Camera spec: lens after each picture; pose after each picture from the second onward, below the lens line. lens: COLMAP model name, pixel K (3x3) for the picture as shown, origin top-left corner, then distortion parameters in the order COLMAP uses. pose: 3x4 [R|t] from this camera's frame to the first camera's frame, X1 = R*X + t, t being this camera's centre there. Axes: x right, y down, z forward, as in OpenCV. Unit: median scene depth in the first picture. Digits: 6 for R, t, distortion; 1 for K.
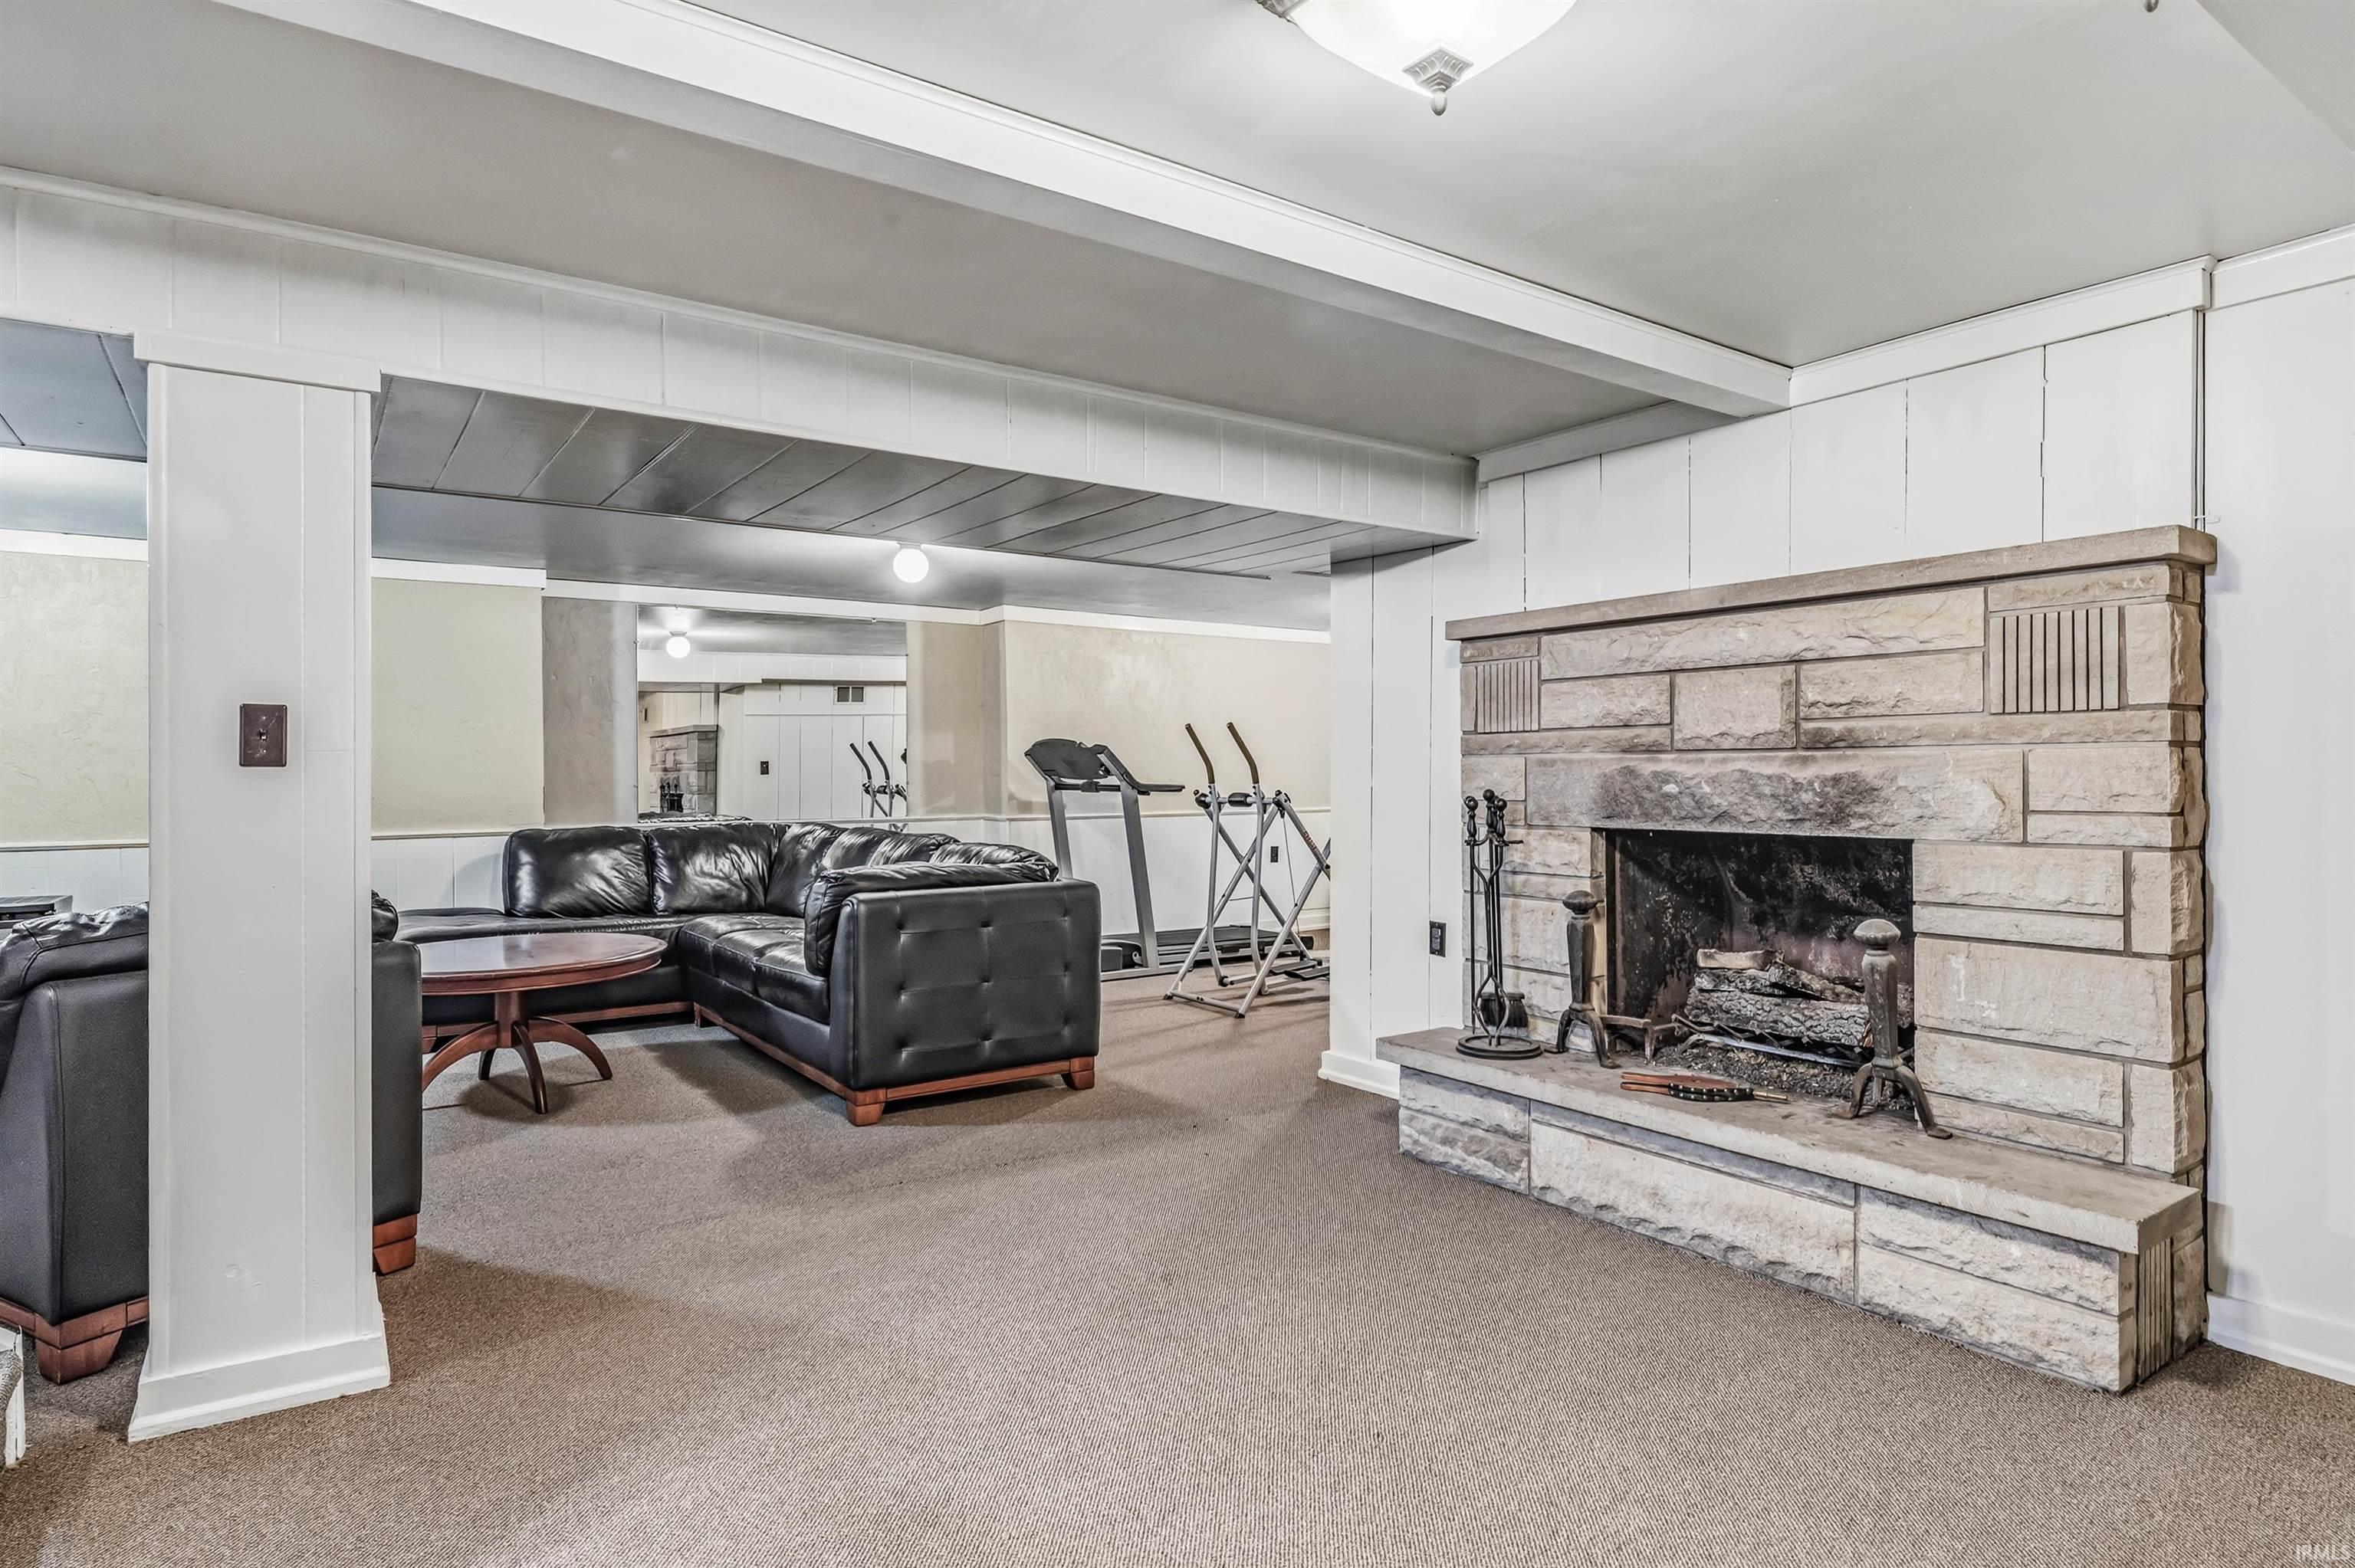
lens RADIAL K [[1273.6, 0, 1175.2], [0, 1273.6, 783.8], [0, 0, 1]] dist [0.001129, 0.000187]
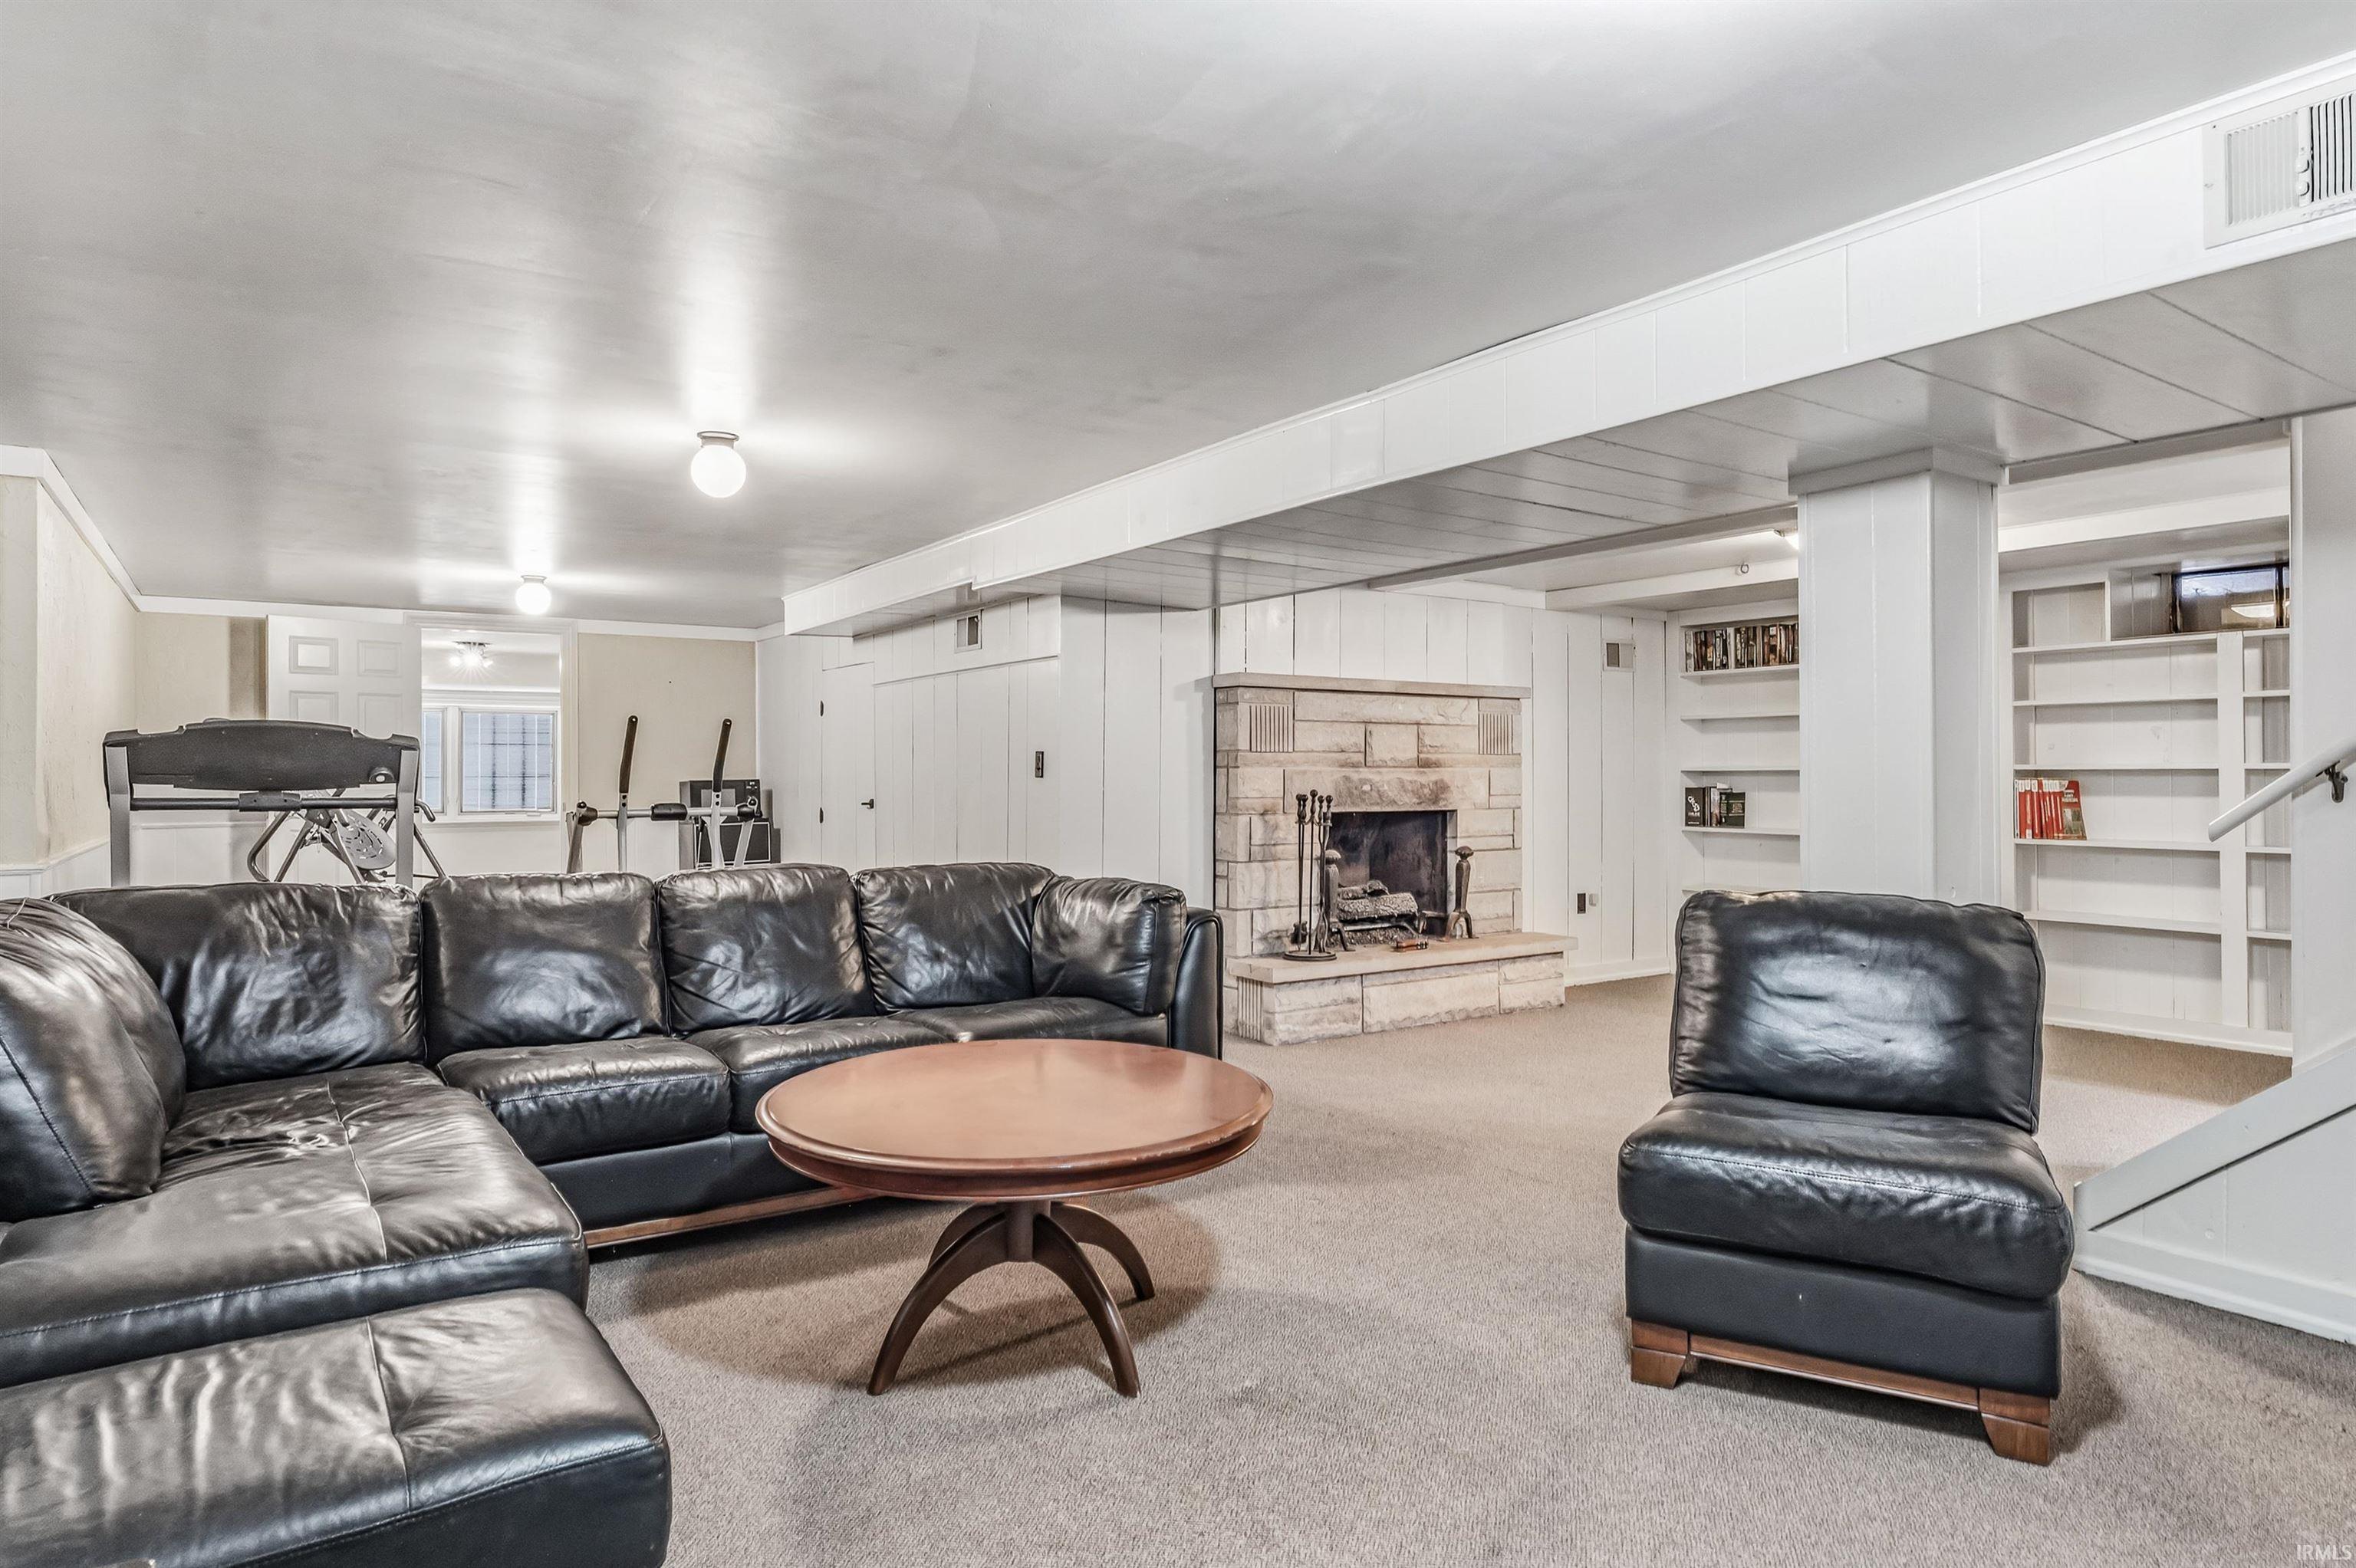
lens RADIAL K [[1326.2, 0, 1177.2], [0, 1326.2, 776.1], [0, 0, 1]] dist [0.008585, 0.000198]
pose [[0.014416, 0.008750, 0.999858, -1.538471], [0.011544, 0.999894, -0.008917, 0.001087], [-0.999829, 0.011671, 0.014314, 1.281089]]
